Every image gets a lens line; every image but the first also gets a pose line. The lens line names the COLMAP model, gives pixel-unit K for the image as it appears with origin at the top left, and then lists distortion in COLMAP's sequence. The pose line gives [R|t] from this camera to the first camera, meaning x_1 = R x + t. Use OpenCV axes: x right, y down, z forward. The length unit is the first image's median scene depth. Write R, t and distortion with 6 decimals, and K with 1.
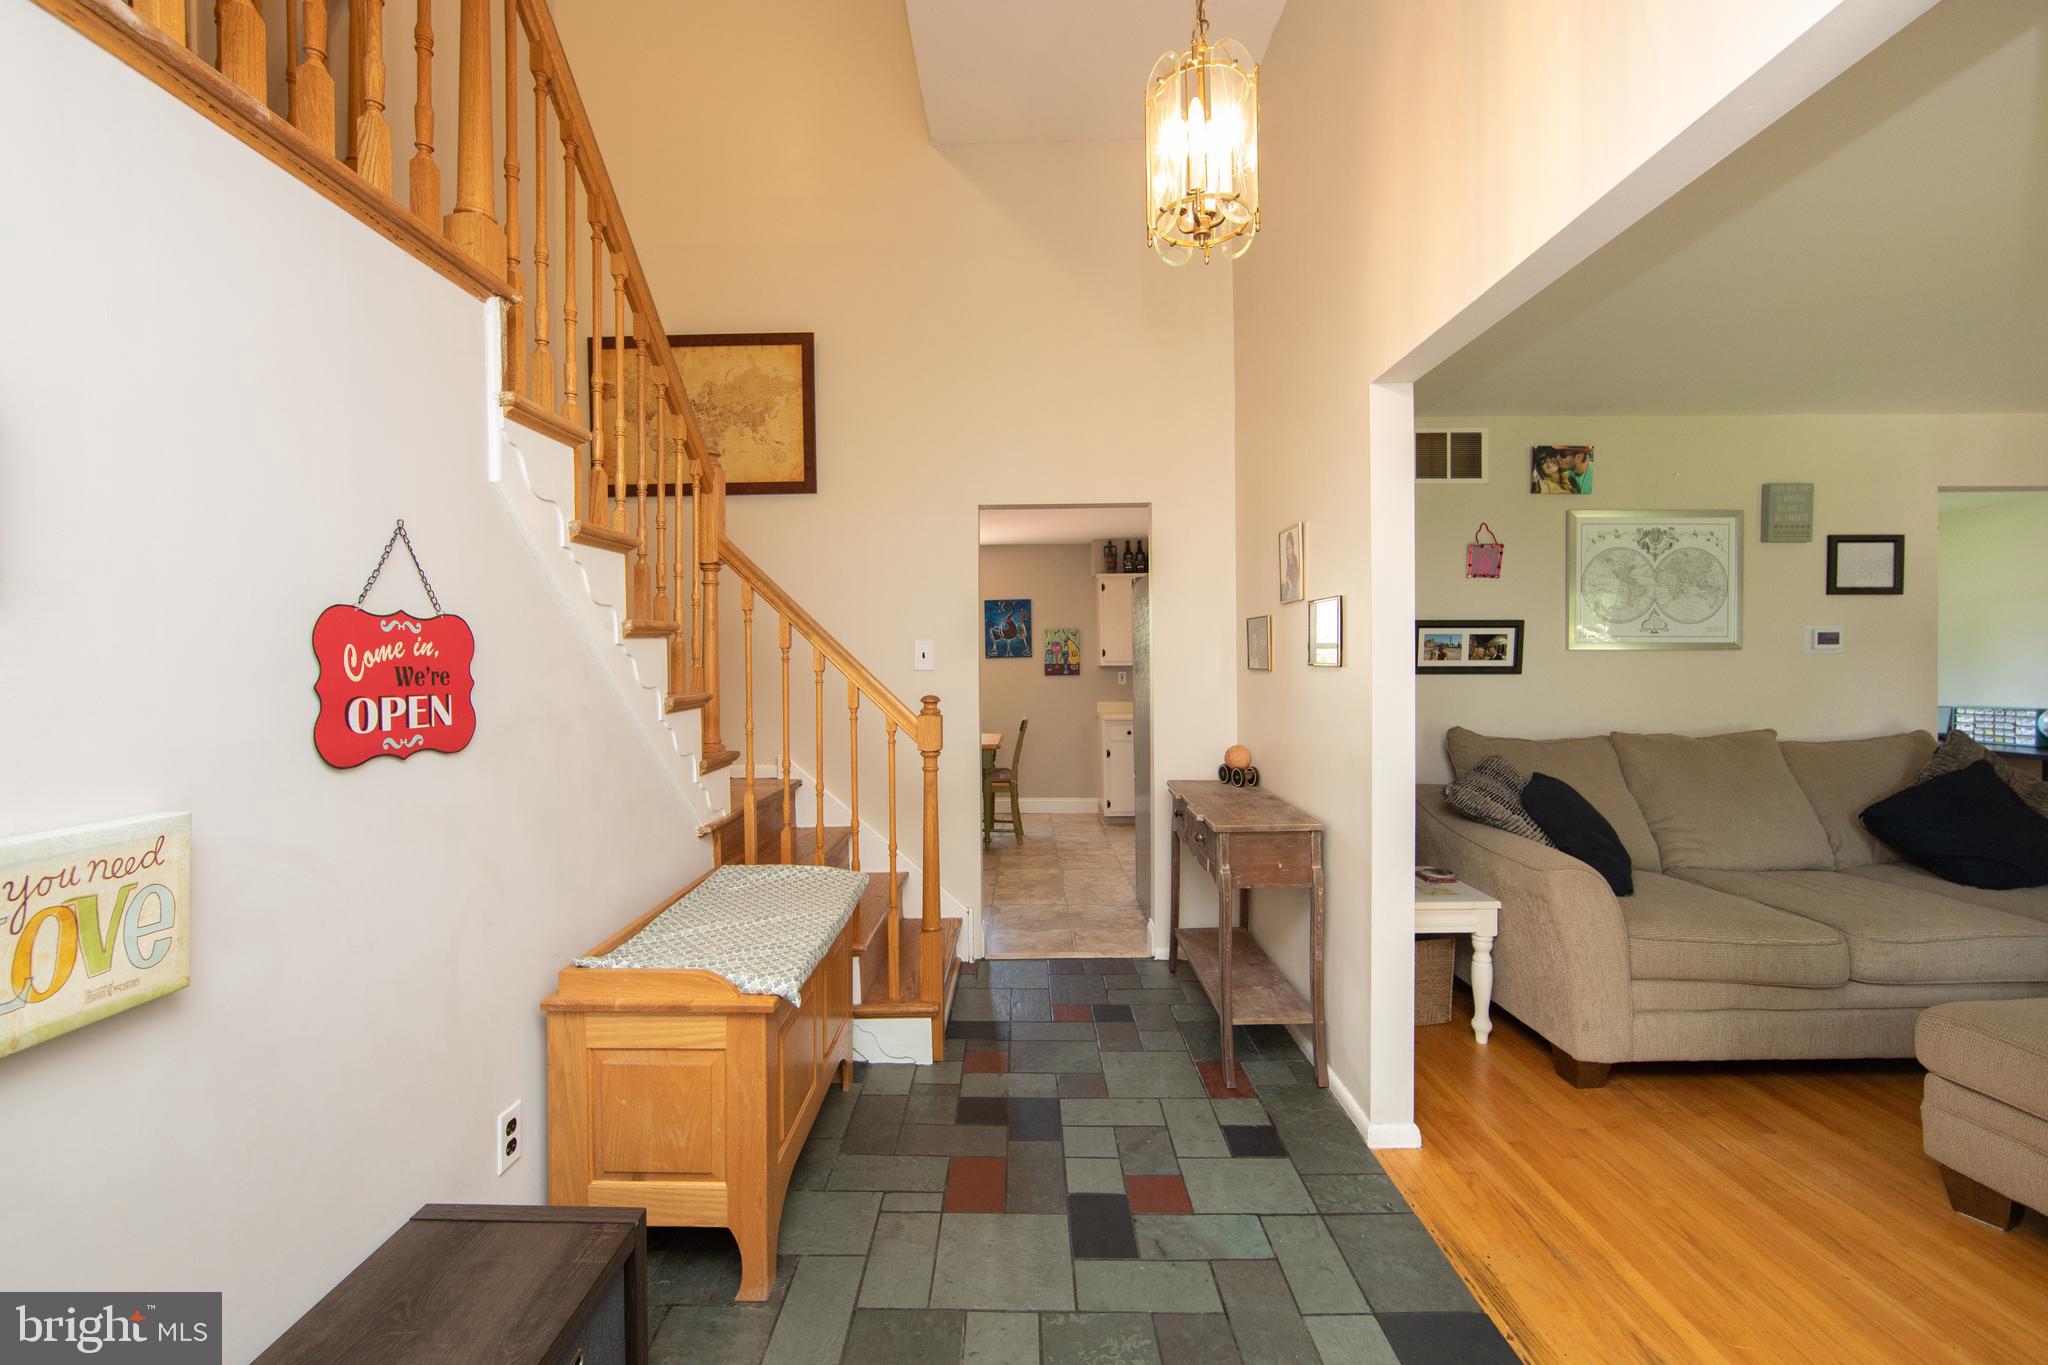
lens RADIAL K [[817.5, 0, 1014.2], [0, 817.5, 682.5], [0, 0, 1]] dist [-0.006295, 0.000335]
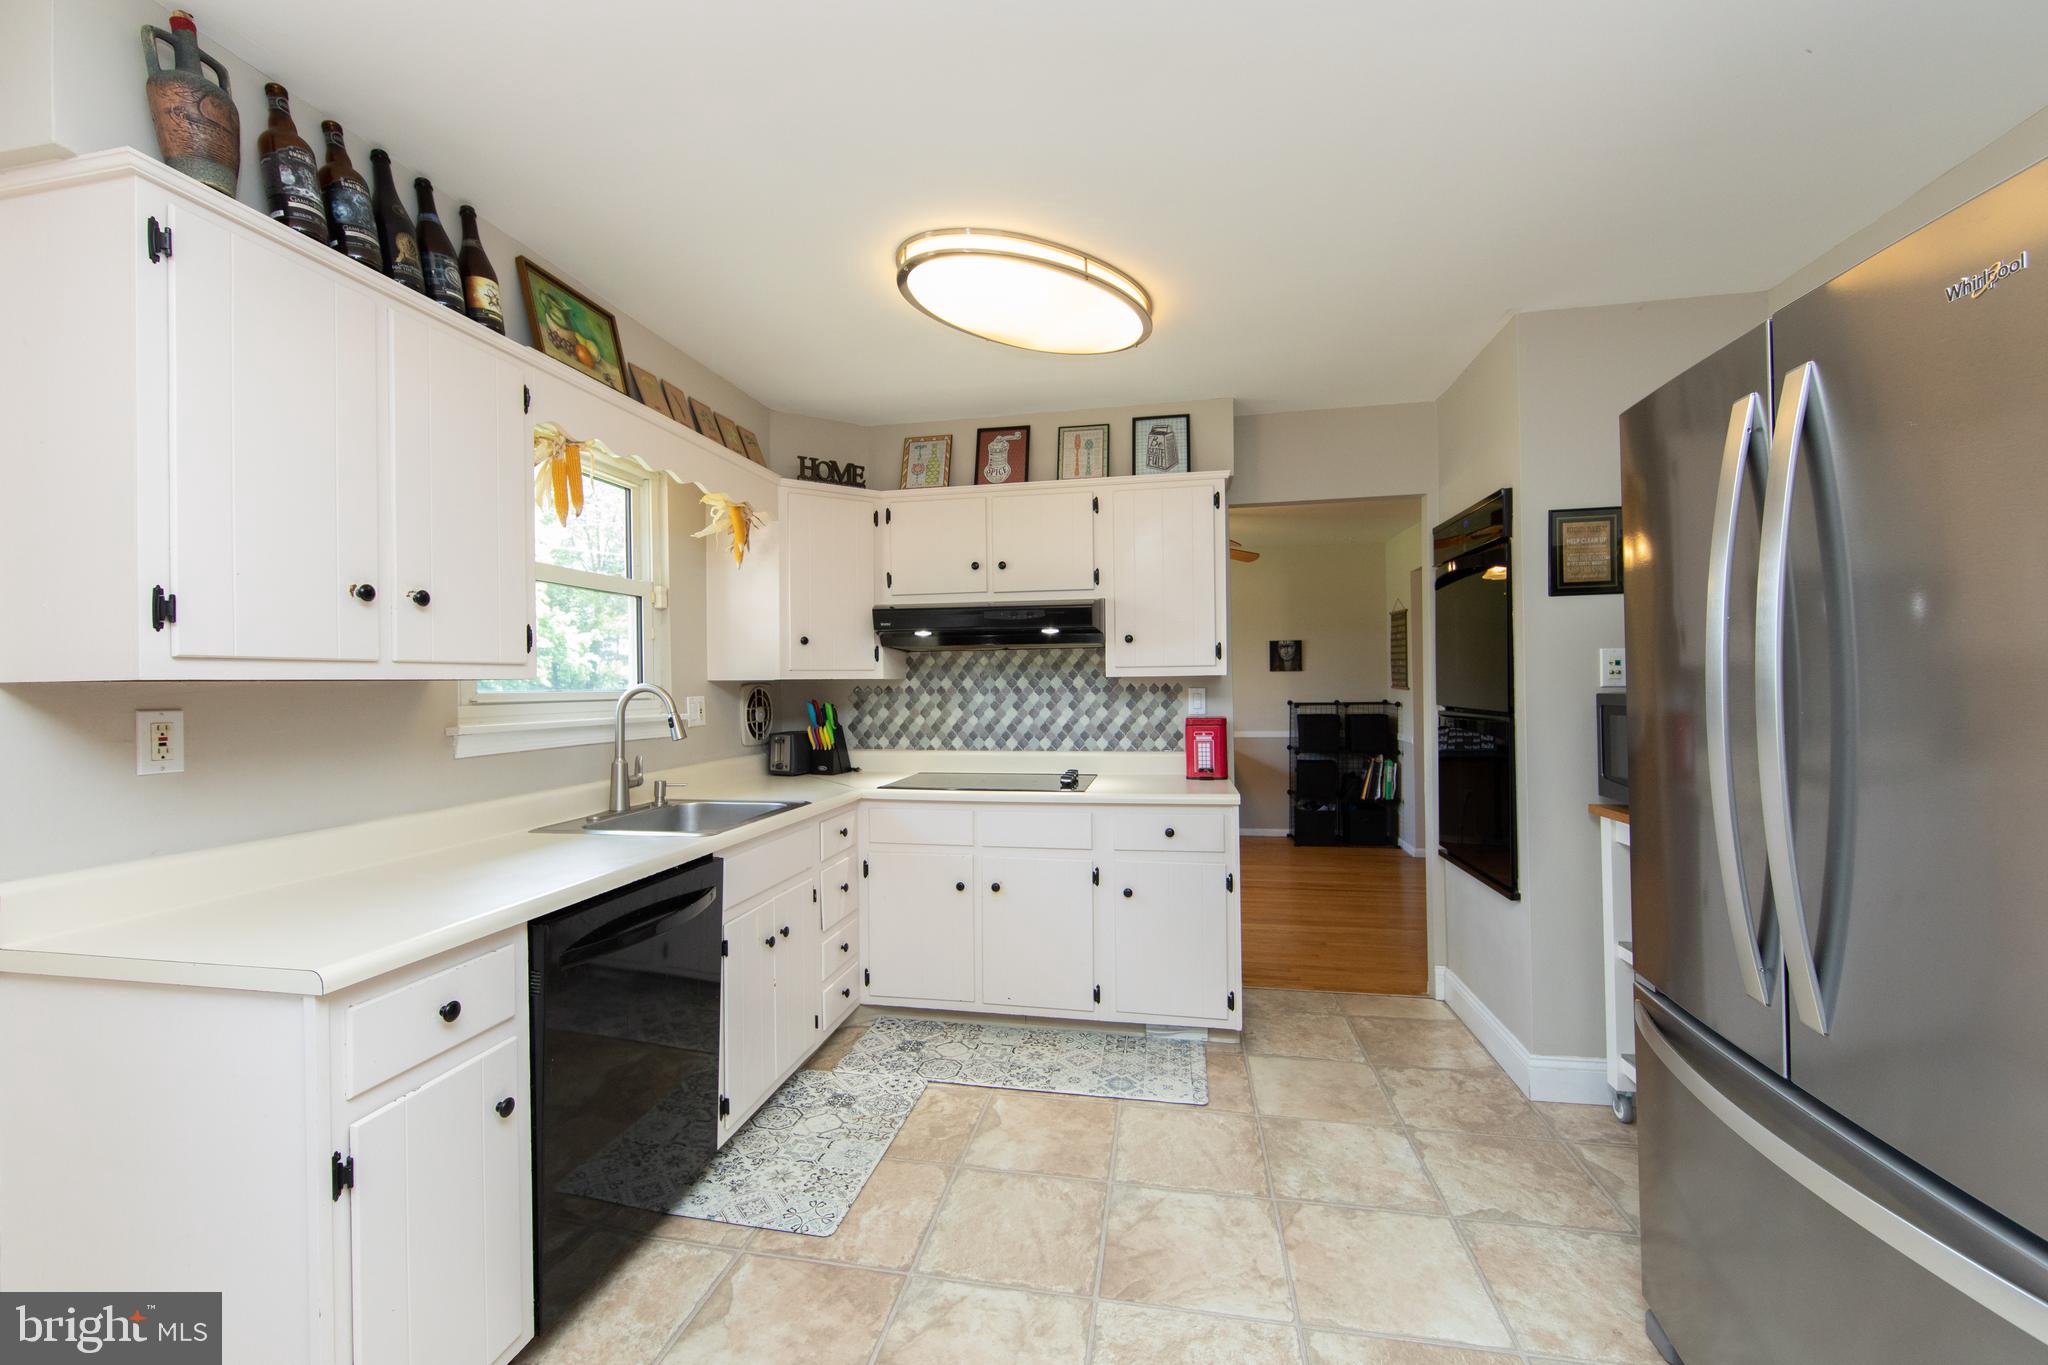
lens RADIAL K [[817.5, 0, 1014.2], [0, 817.5, 682.5], [0, 0, 1]] dist [-0.006295, 0.000335]
pose [[0.165923, 0.005141, 0.986125, -0.129539], [0.029943, 0.999499, -0.010249, -0.047706], [-0.985684, 0.031228, 0.165686, 2.997062]]
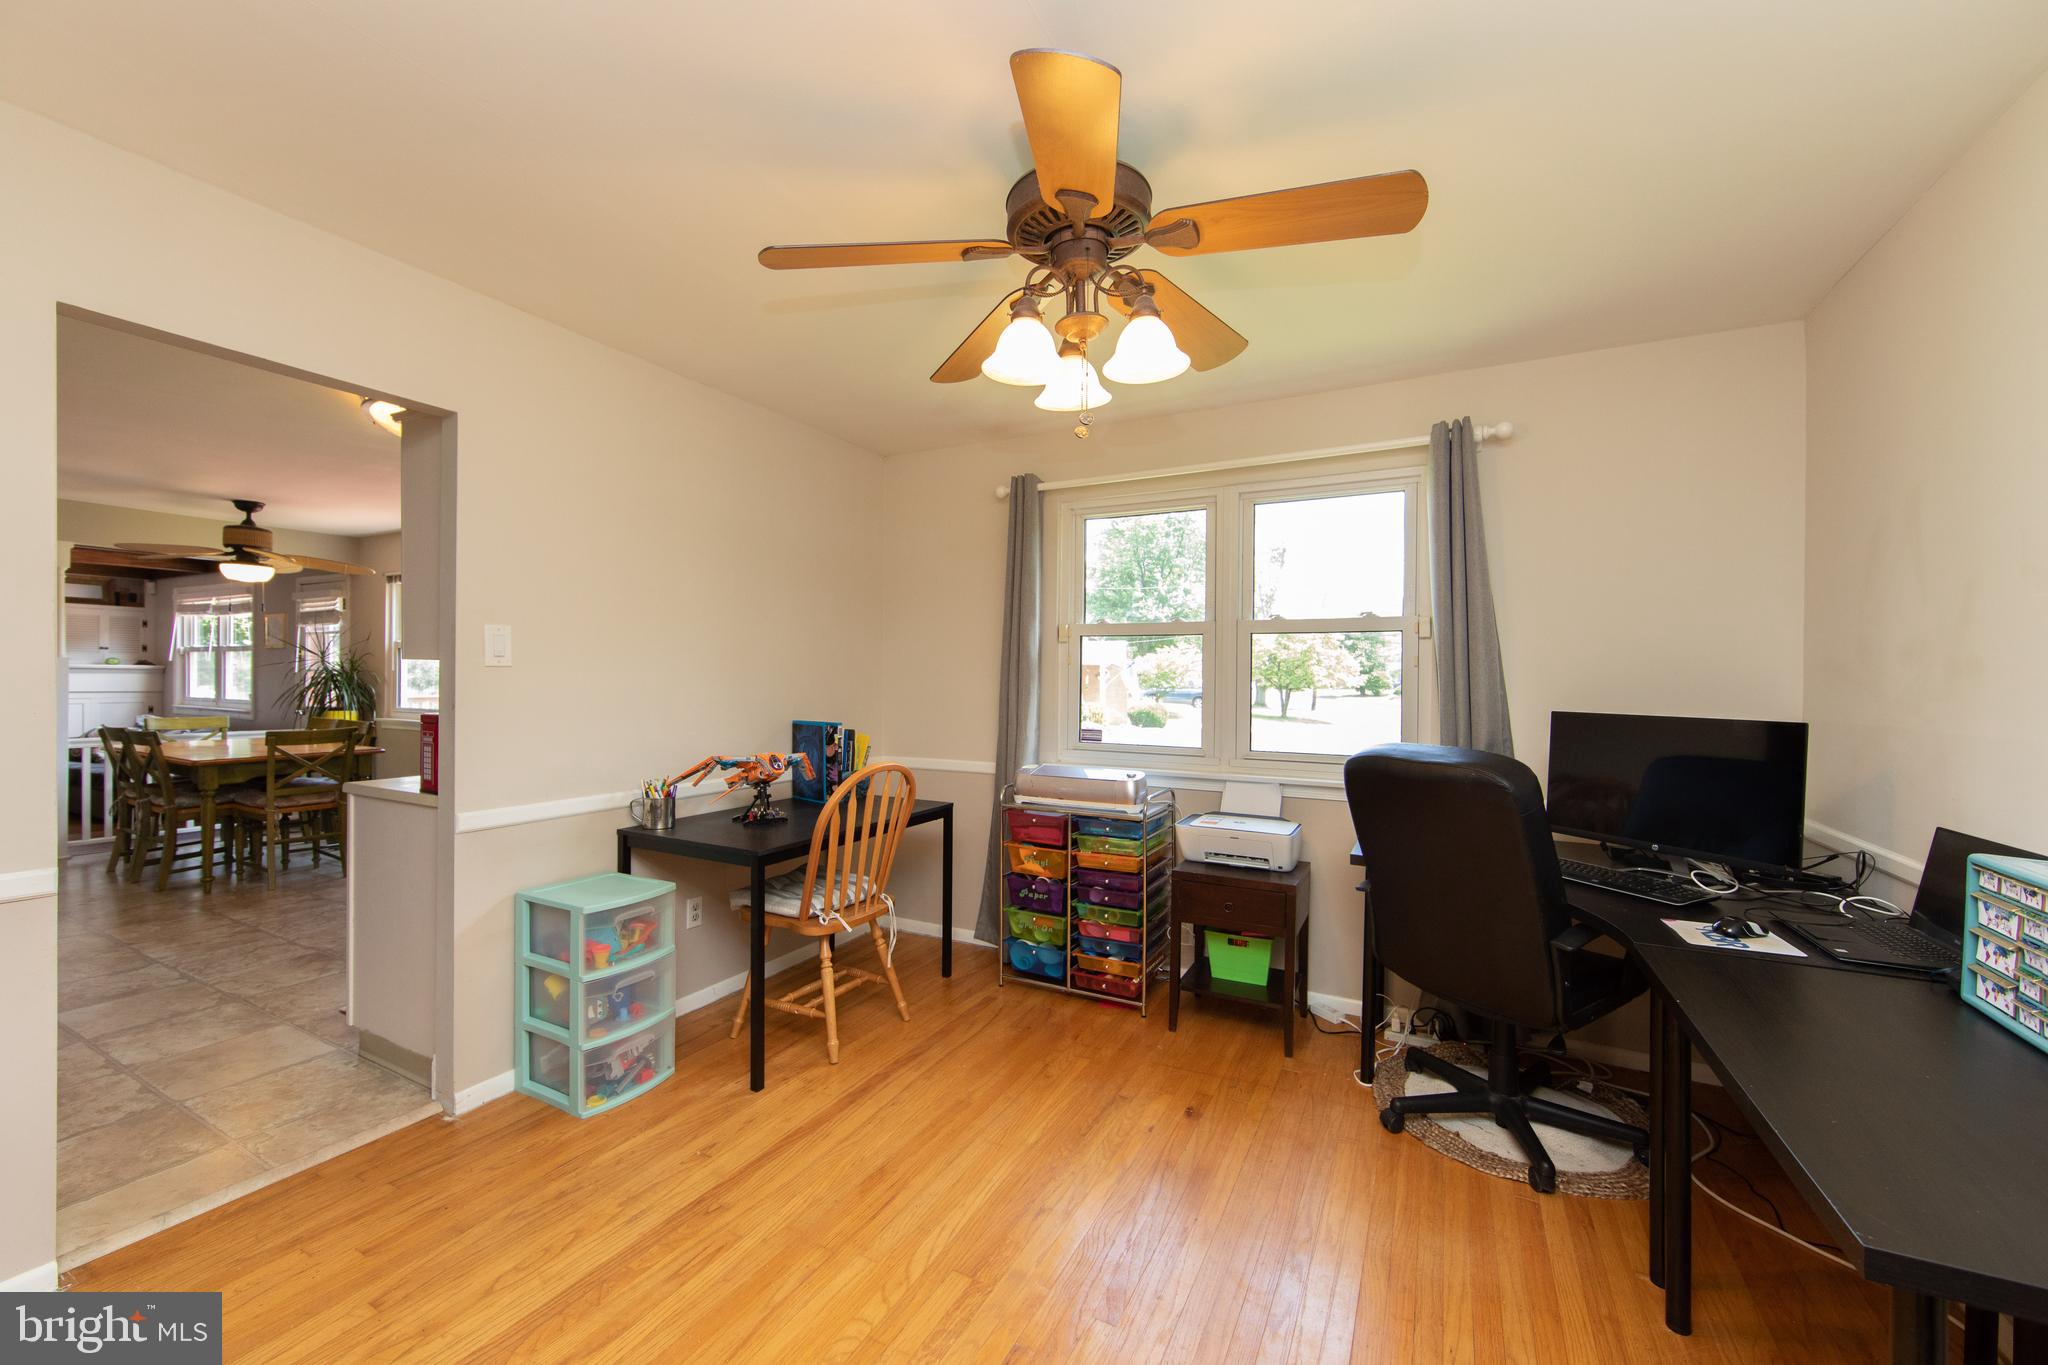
lens RADIAL K [[831.5, 0, 1031.4], [0, 831.5, 683.3], [0, 0, 1]] dist [-0.001726, -0.000137]
pose [[0.890457, 0.017550, -0.454729, 3.318998], [-0.023146, 0.999709, -0.006742, -0.040893], [0.454478, 0.016529, 0.890604, 2.037872]]
